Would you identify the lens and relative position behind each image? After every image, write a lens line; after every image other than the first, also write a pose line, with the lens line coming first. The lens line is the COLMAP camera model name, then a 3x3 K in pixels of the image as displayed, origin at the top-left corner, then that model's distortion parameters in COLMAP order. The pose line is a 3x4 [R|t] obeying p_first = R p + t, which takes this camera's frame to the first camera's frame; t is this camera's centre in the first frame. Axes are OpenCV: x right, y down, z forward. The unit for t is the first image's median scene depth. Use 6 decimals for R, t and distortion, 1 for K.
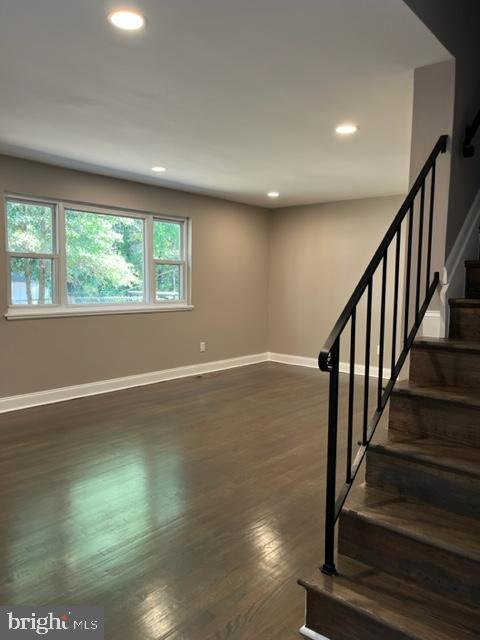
lens RADIAL K [[485.8, 0, 238.1], [0, 485.8, 322.0], [0, 0, 1]] dist [0.075031, -0.103620]
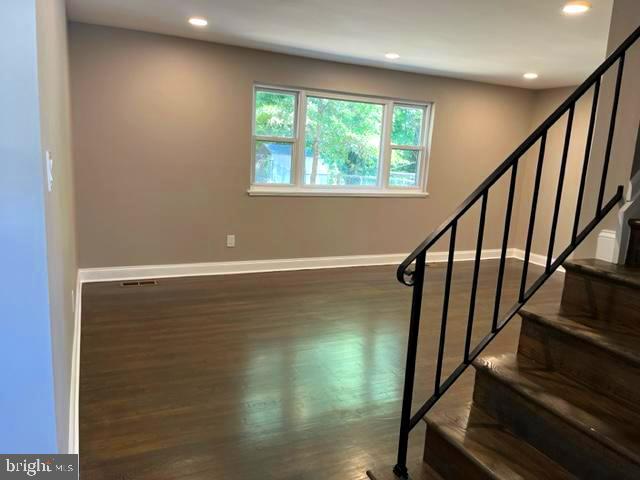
lens RADIAL K [[485.8, 0, 323.7], [0, 485.8, 240.7], [0, 0, 1]] dist [0.075031, -0.103620]
pose [[0.915574, 0.113510, -0.385798, 0.136918], [-0.080732, 0.991688, 0.100182, -0.025739], [0.393963, -0.060578, 0.917128, 0.004374]]
